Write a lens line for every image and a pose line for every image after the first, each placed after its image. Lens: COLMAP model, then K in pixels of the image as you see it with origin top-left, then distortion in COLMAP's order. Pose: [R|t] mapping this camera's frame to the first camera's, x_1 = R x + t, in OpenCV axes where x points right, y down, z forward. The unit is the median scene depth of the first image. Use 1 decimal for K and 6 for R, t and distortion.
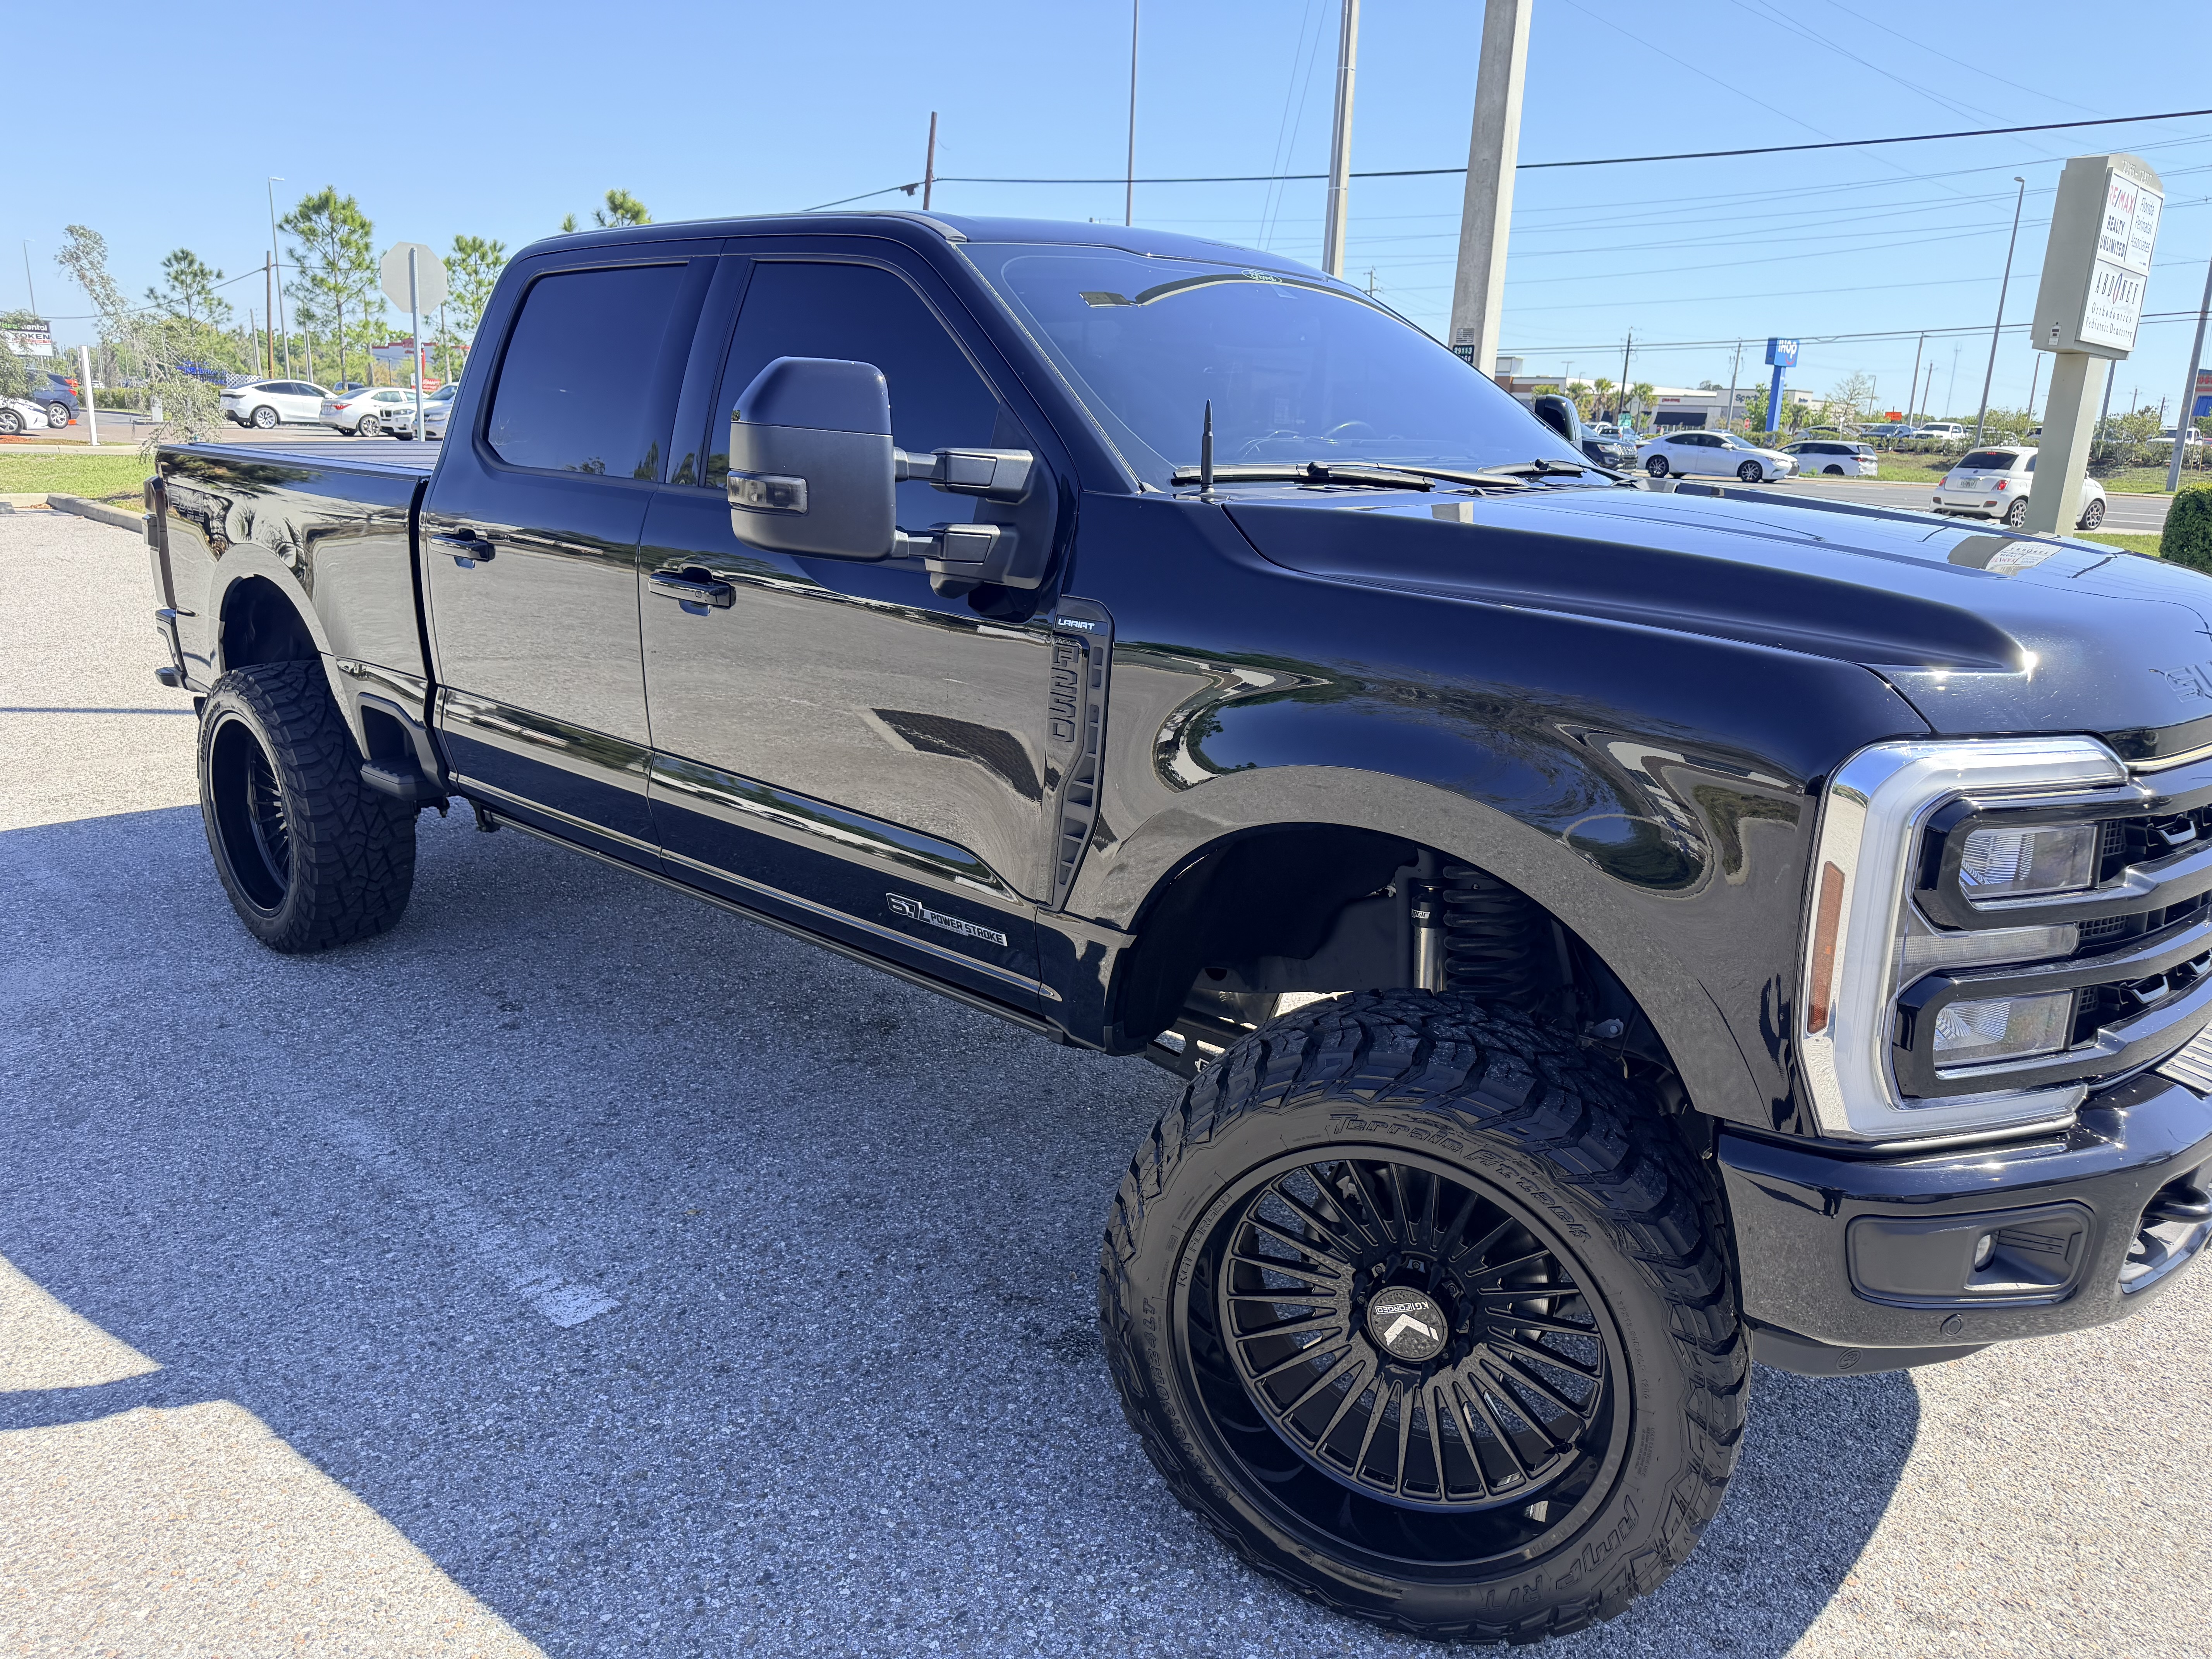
lens RADIAL K [[1576.0, 0, 1120.2], [0, 1576.0, 818.6], [0, 0, 1]] dist [0.033416, -0.046874]
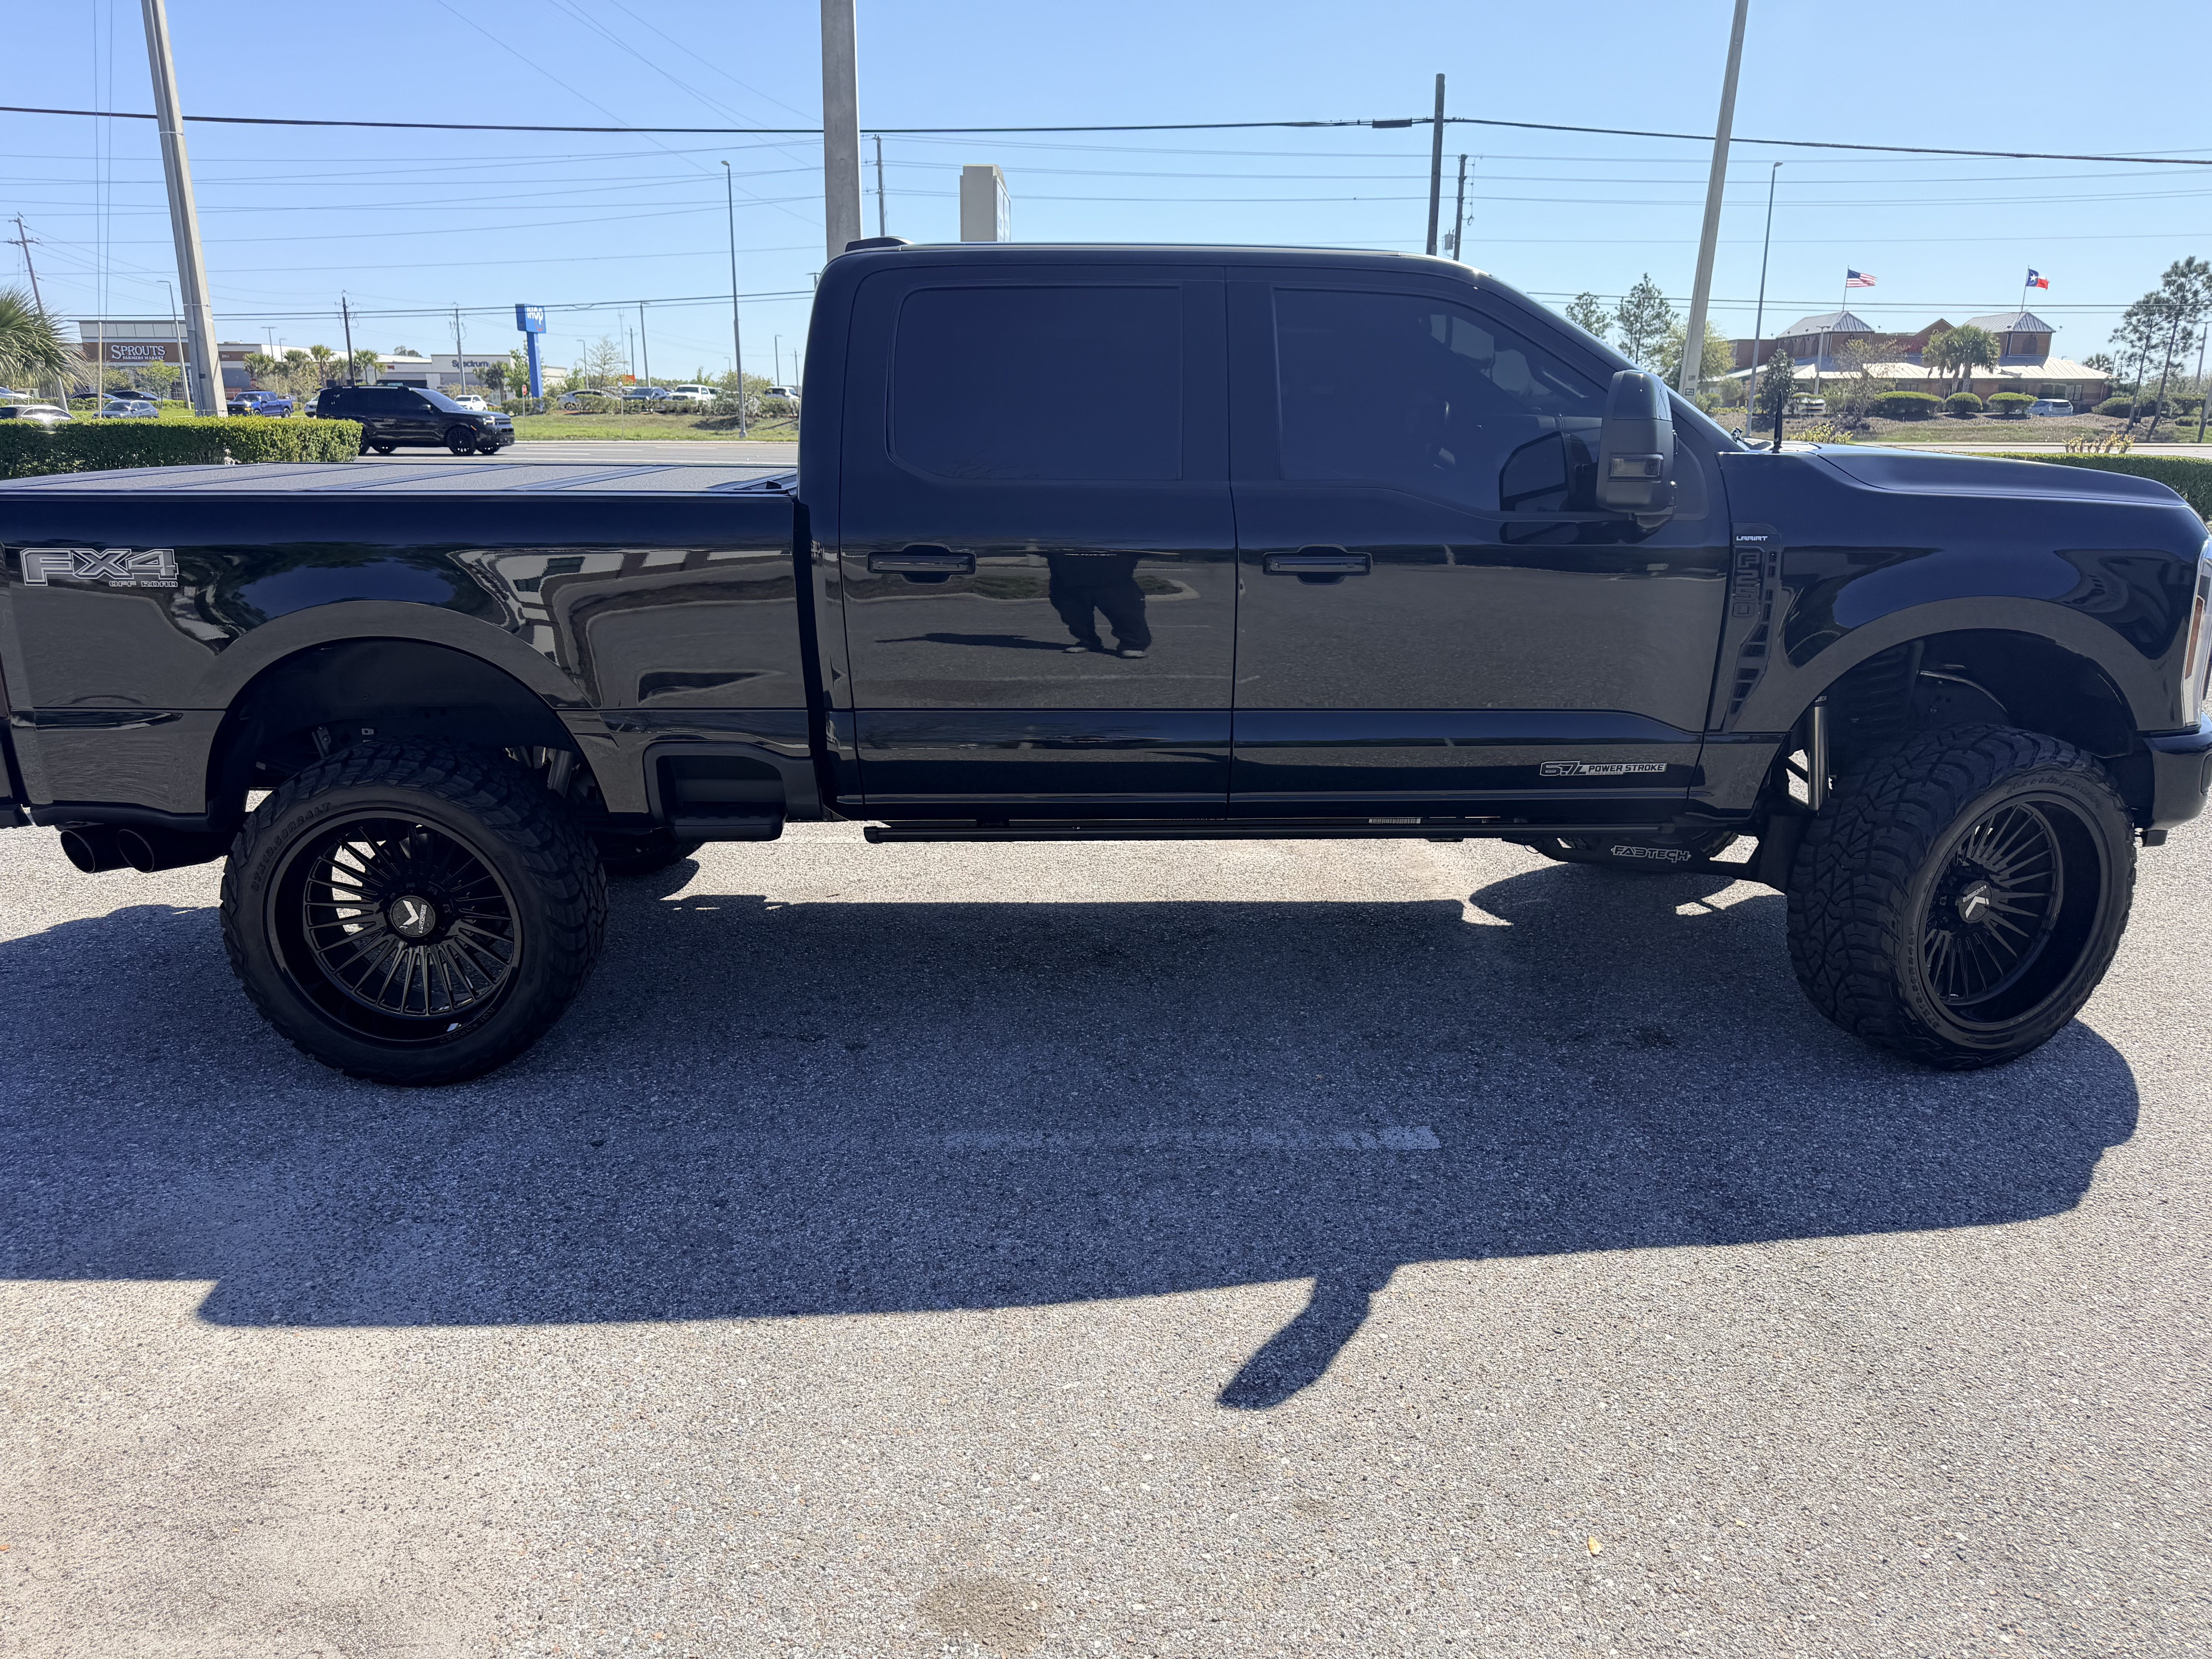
lens RADIAL K [[1561.7, 0, 1086.0], [0, 1561.7, 828.8], [0, 0, 1]] dist [0.076377, -0.070797]
pose [[0.730606, -0.213429, 0.648585, -0.912761], [0.196000, 0.975470, 0.100211, -0.074599], [-0.654063, 0.053908, 0.754517, 0.157991]]
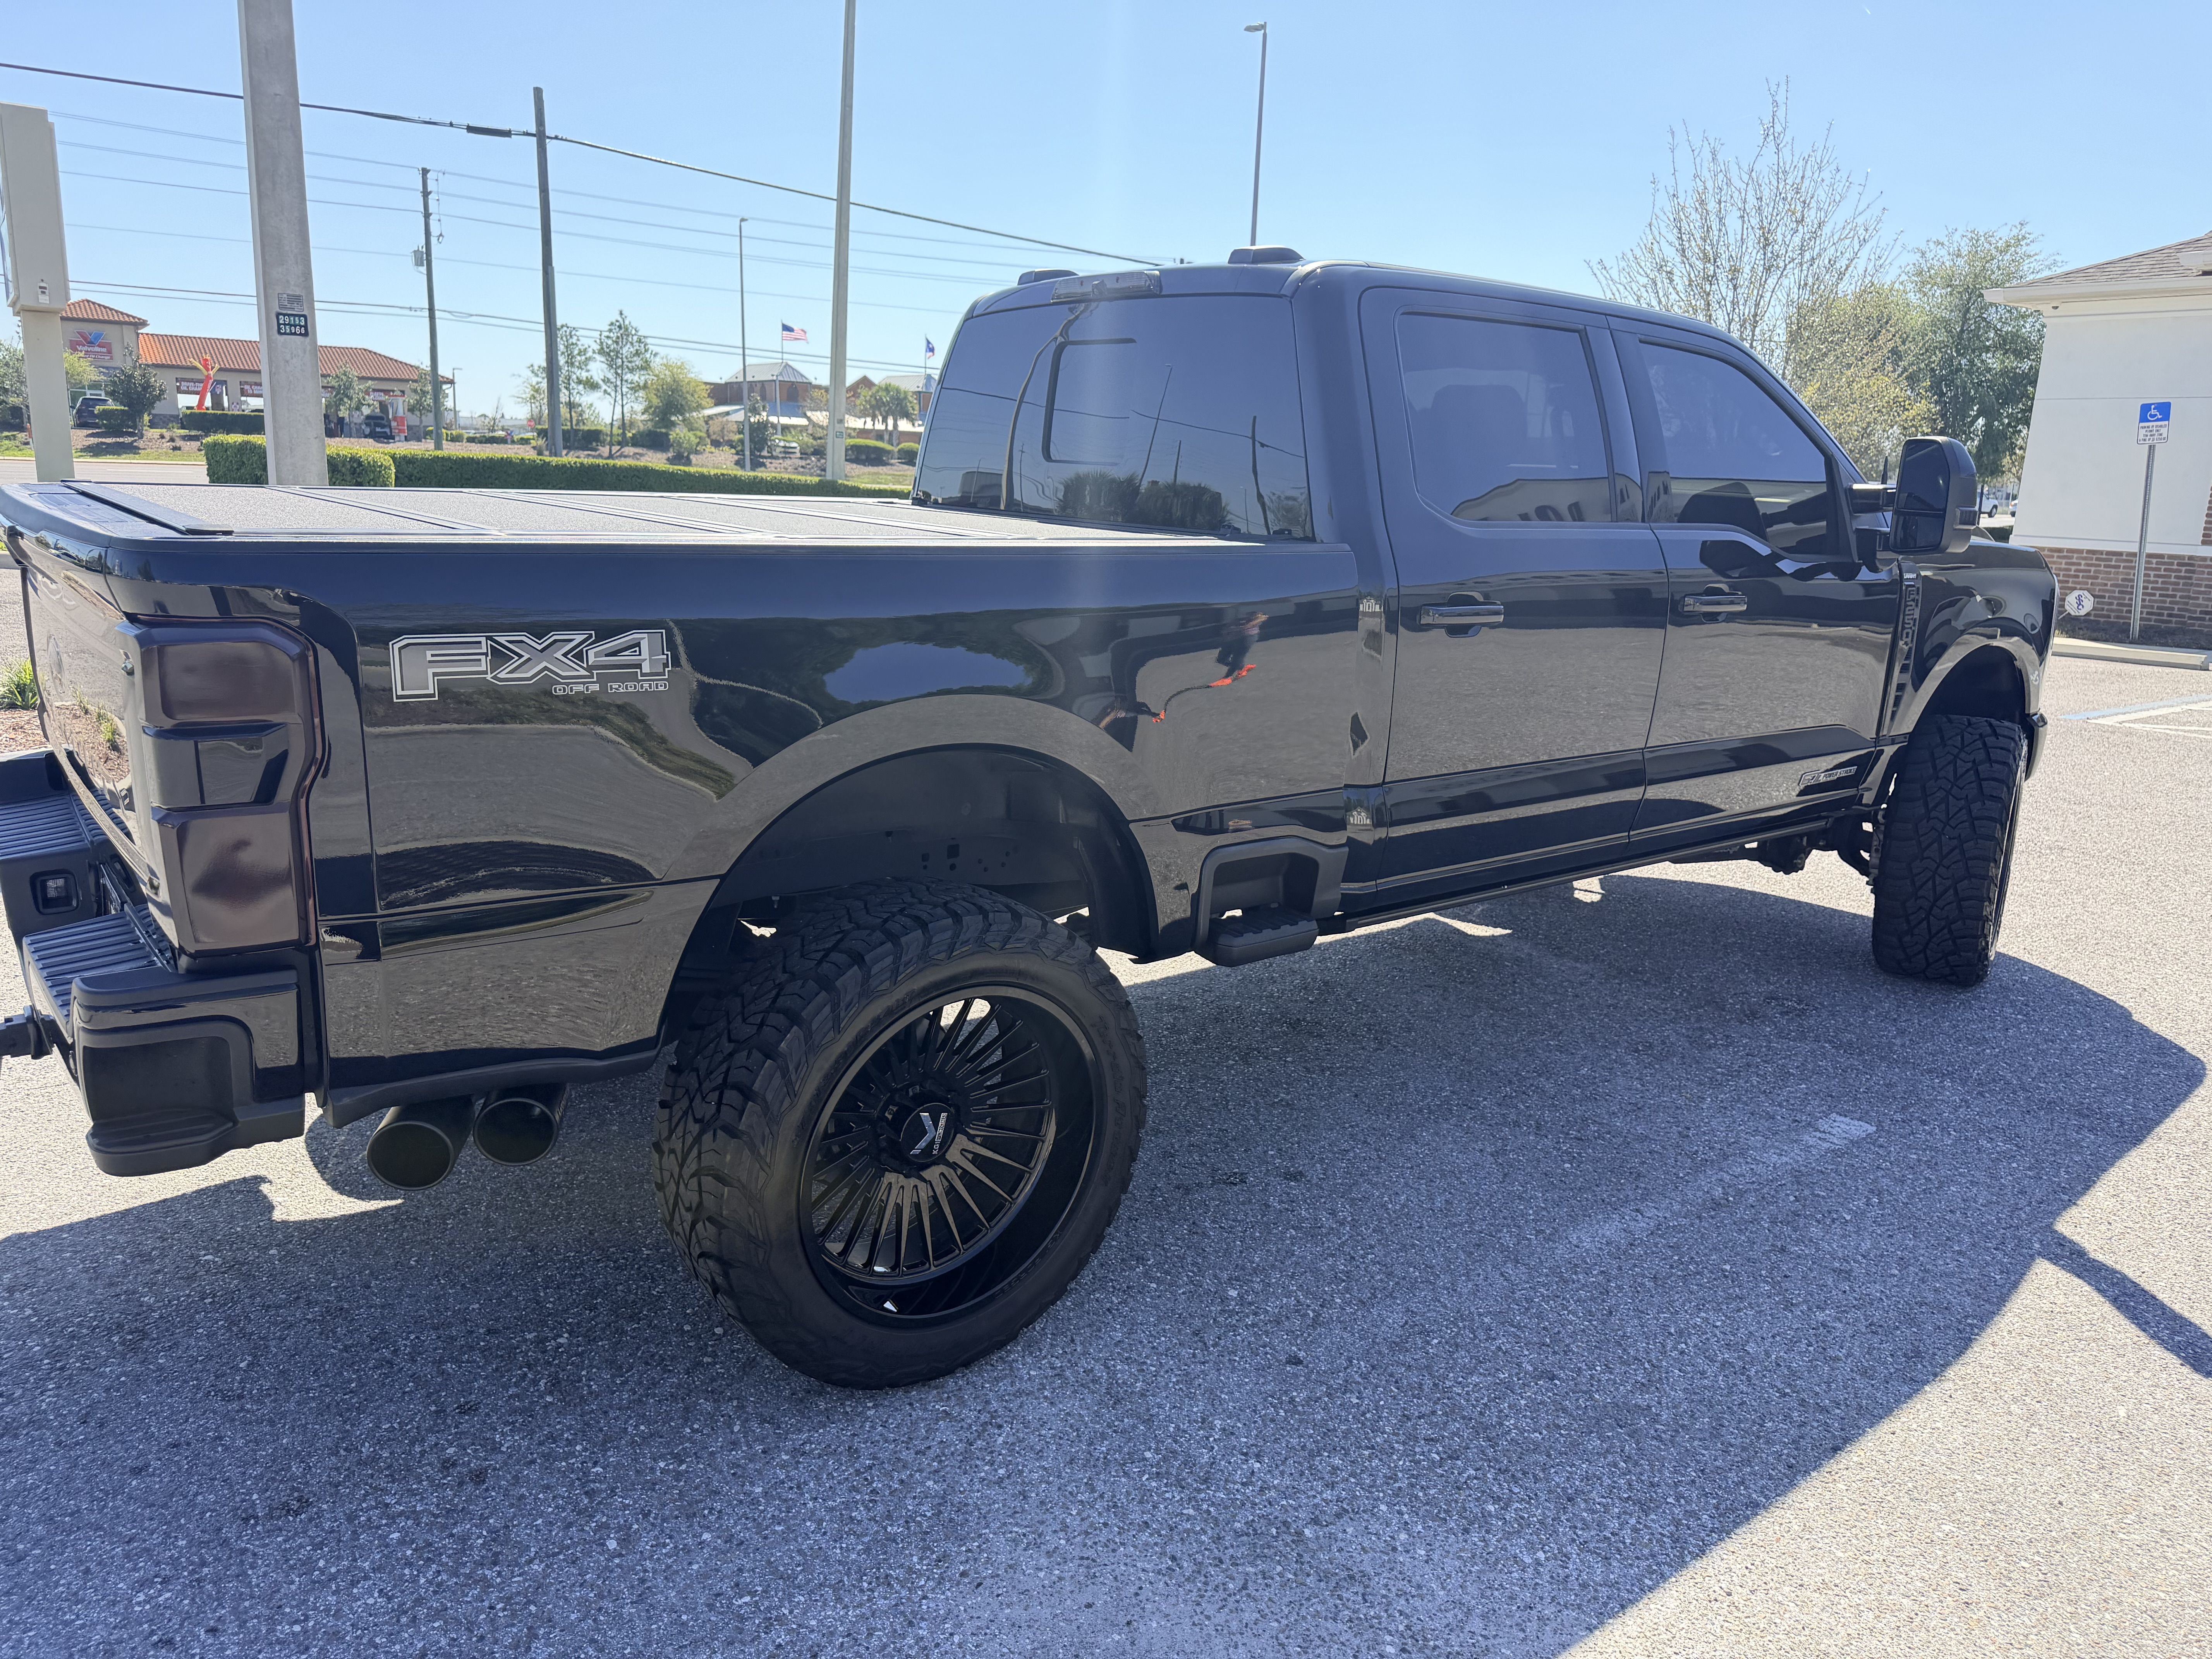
lens RADIAL K [[1576.0, 0, 1120.2], [0, 1576.0, 818.6], [0, 0, 1]] dist [0.033416, -0.046874]
pose [[0.163820, -0.249000, 0.954548, -1.193866], [0.212584, 0.953797, 0.212321, -0.259919], [-0.963313, 0.168139, 0.209184, 0.904670]]
